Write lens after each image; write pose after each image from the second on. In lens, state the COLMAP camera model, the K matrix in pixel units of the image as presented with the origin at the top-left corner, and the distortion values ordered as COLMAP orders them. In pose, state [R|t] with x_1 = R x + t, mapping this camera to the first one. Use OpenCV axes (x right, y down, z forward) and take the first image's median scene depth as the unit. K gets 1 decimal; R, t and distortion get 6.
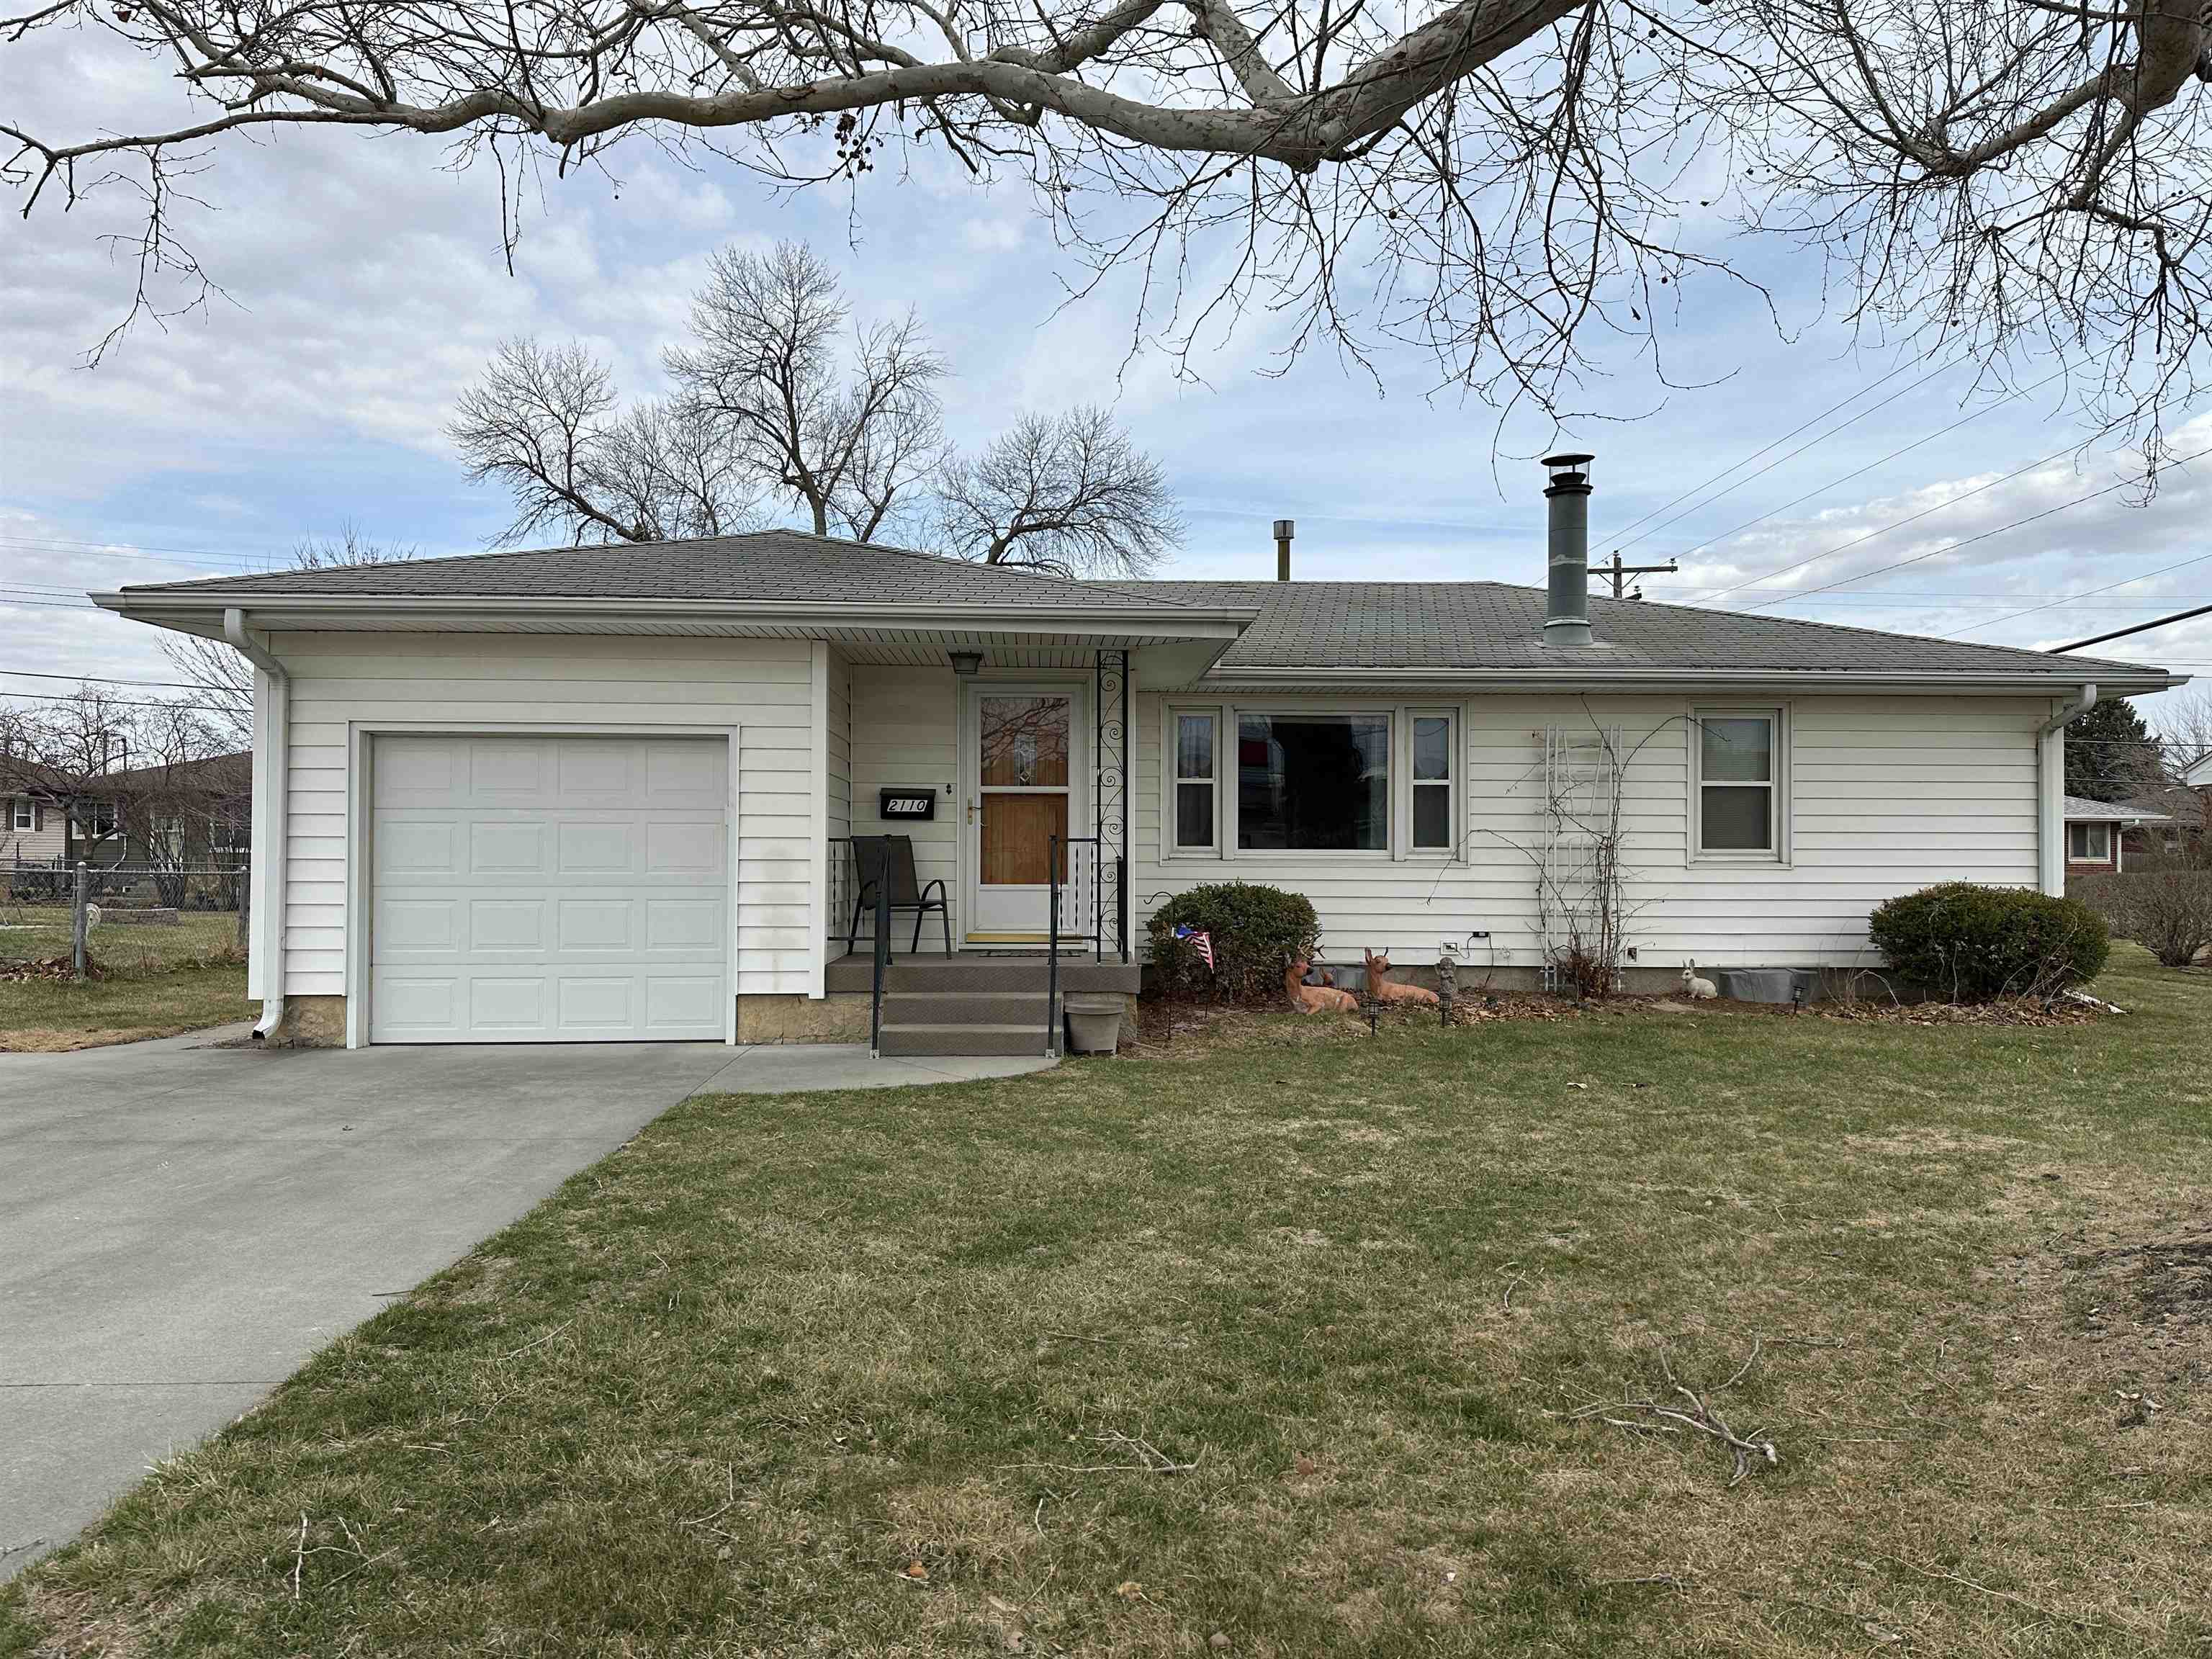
lens RADIAL K [[1546.3, 0, 1092.7], [0, 1546.3, 824.4], [0, 0, 1]] dist [0.059811, -0.035468]
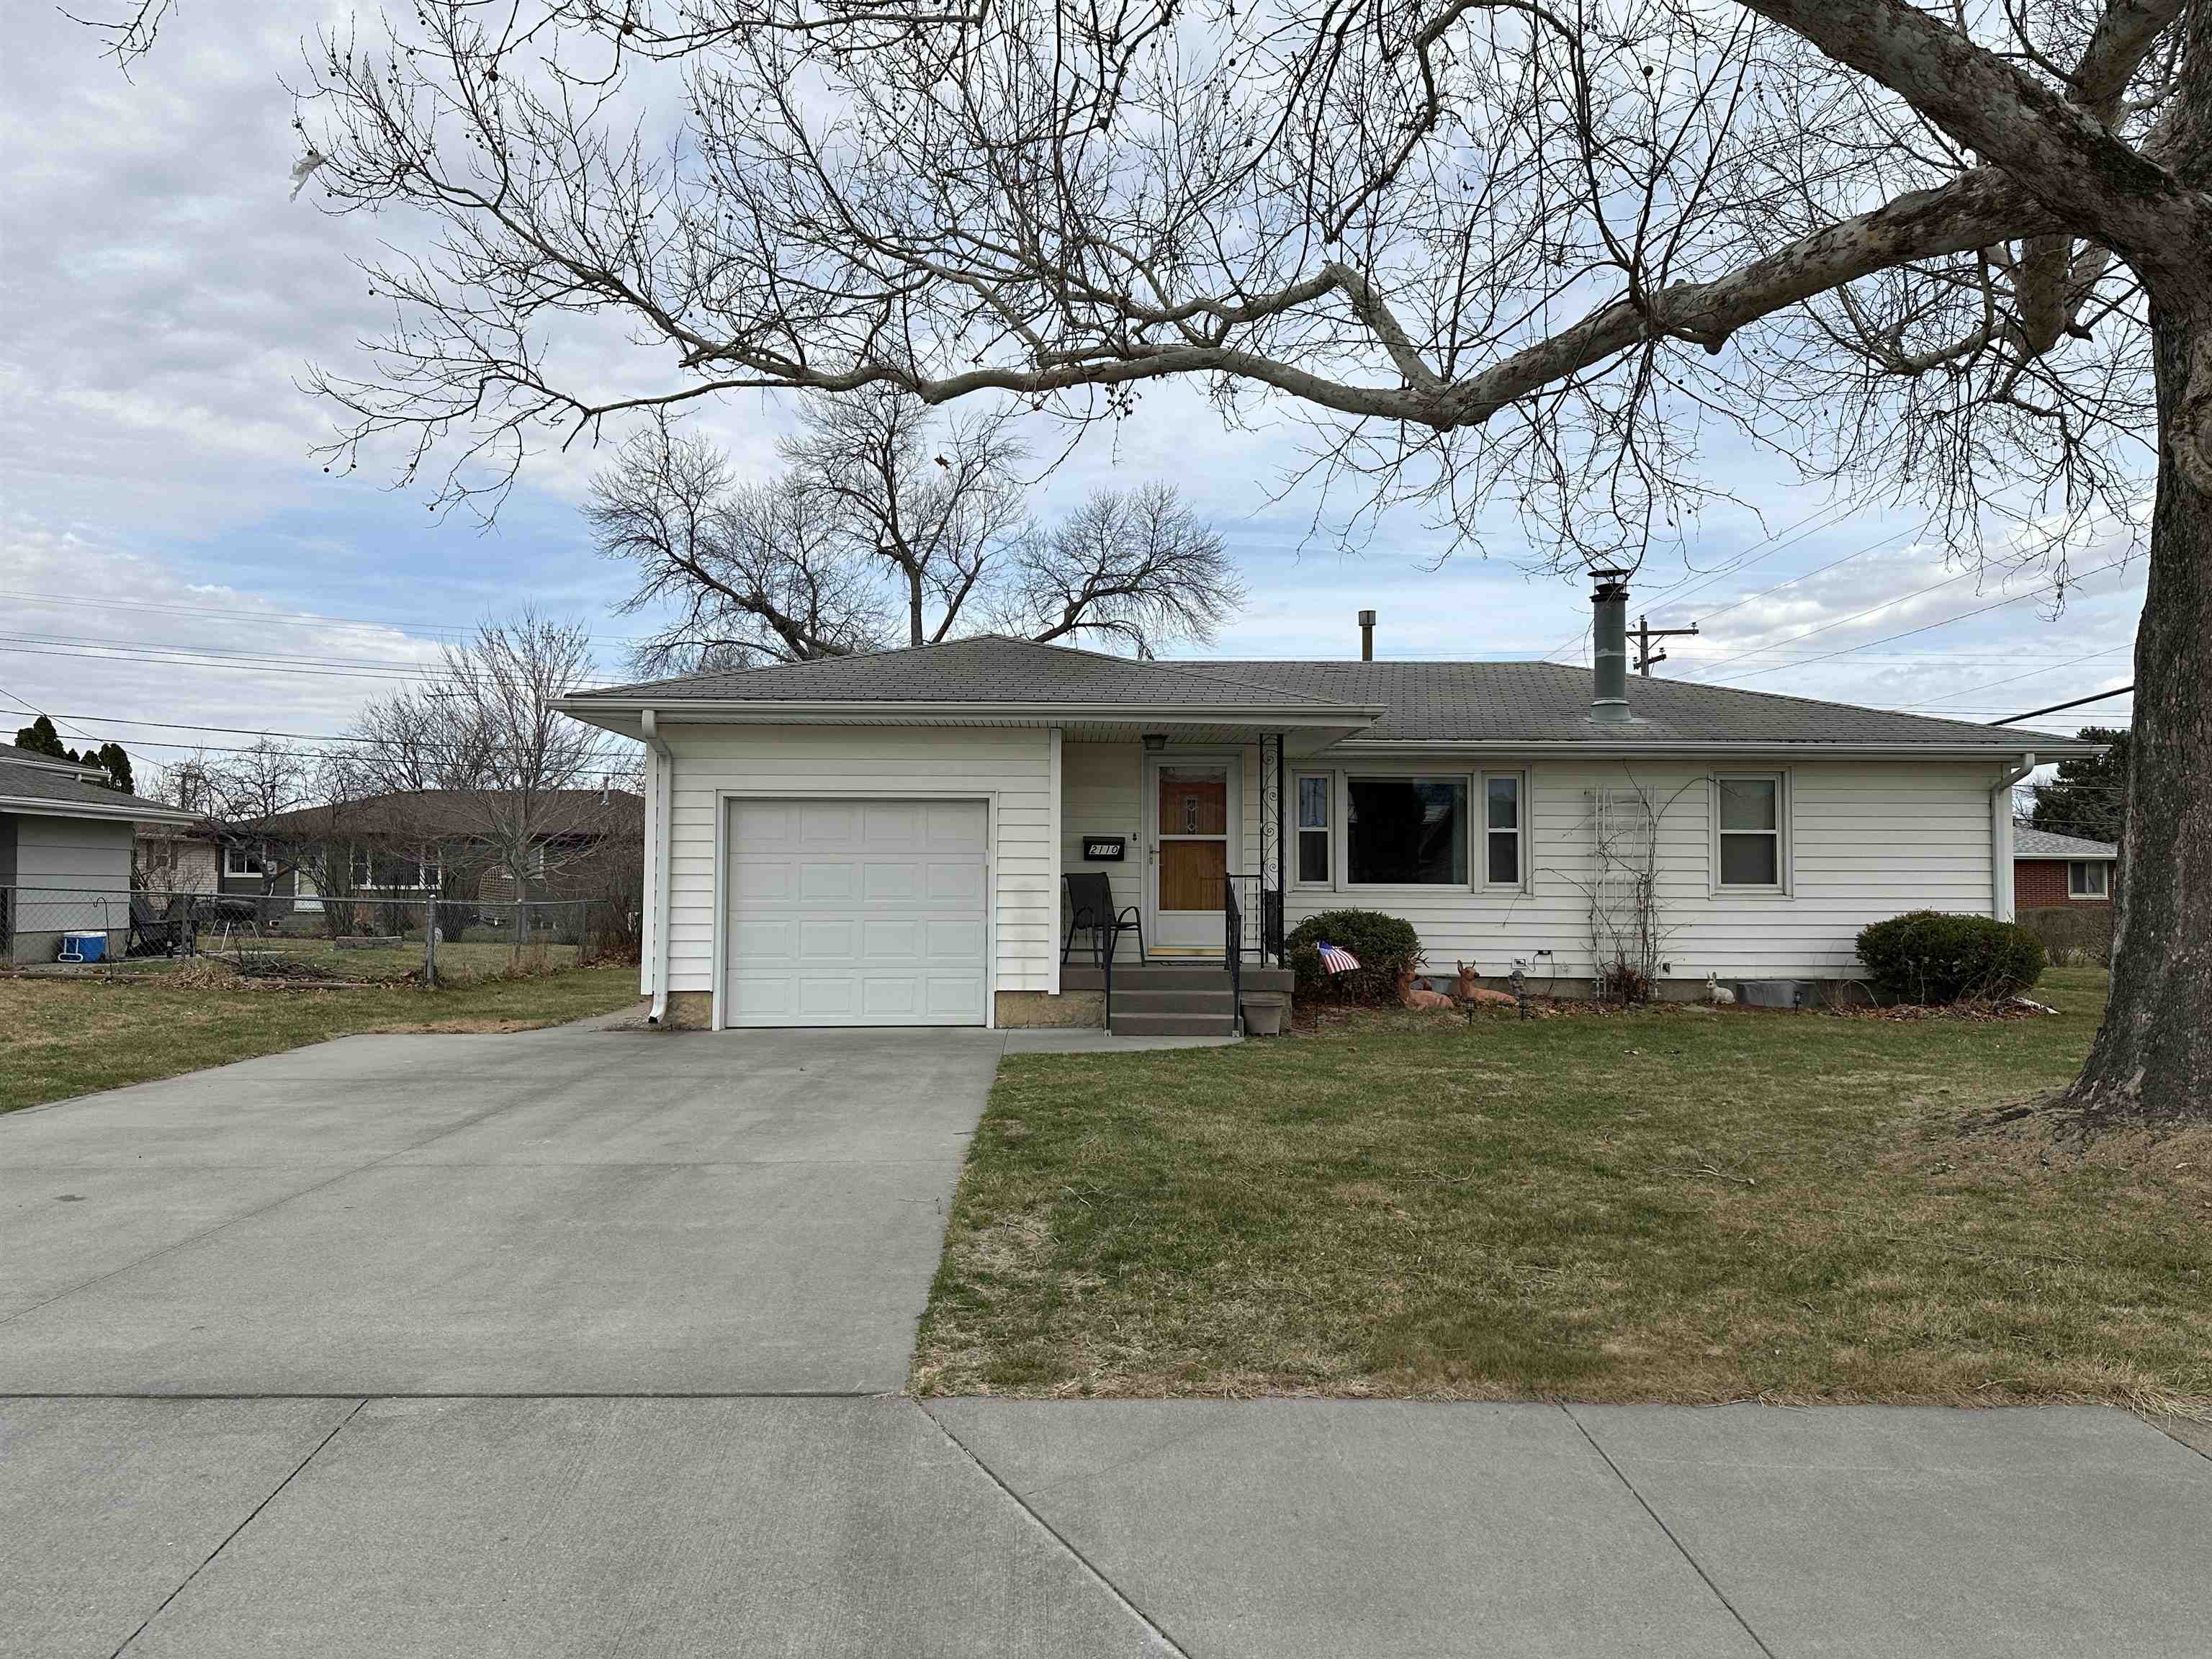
lens RADIAL K [[1546.3, 0, 1082.6], [0, 1546.3, 822.8], [0, 0, 1]] dist [0.059811, -0.035468]
pose [[0.999828, -0.000923, -0.018507, -0.103836], [0.000457, 0.999683, -0.025170, -0.002125], [0.018524, 0.025157, 0.999512, -0.276370]]
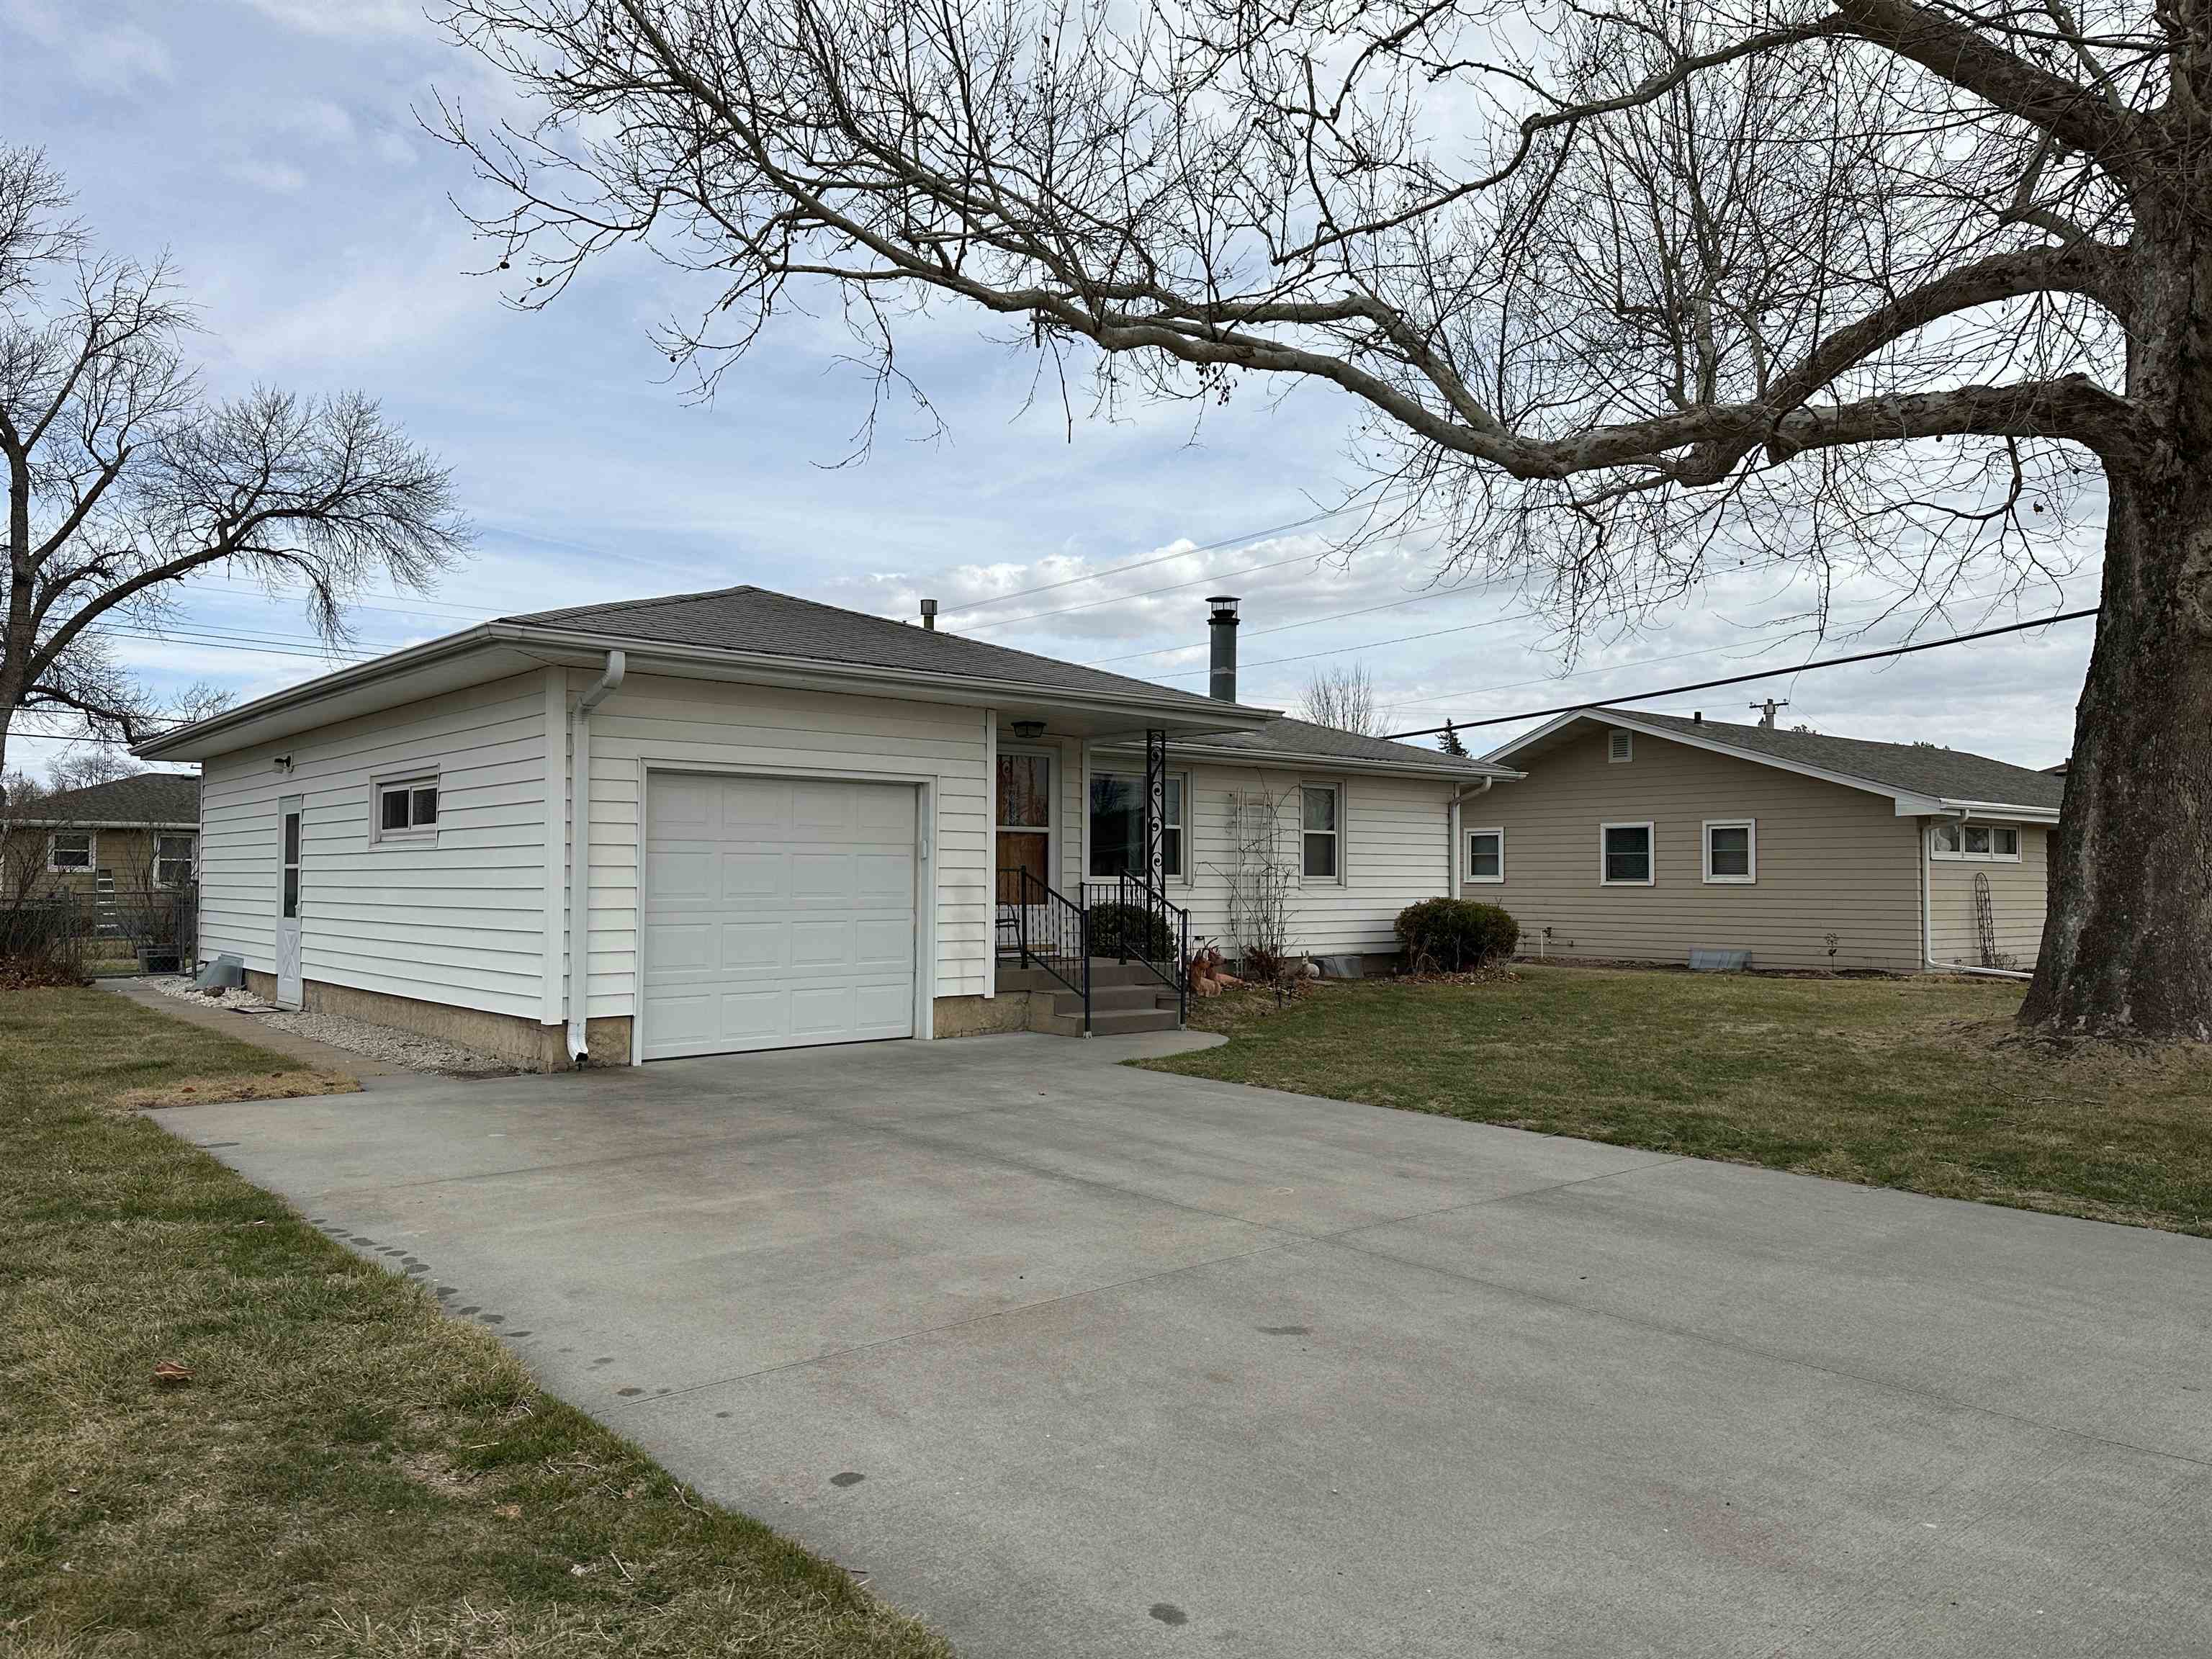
lens RADIAL K [[1546.3, 0, 1098.0], [0, 1546.3, 830.0], [0, 0, 1]] dist [0.059811, -0.035468]
pose [[0.777072, 0.018901, 0.629128, -0.720257], [-0.012593, 0.999816, -0.014484, -0.004228], [-0.629286, 0.003332, 0.777167, -0.013161]]
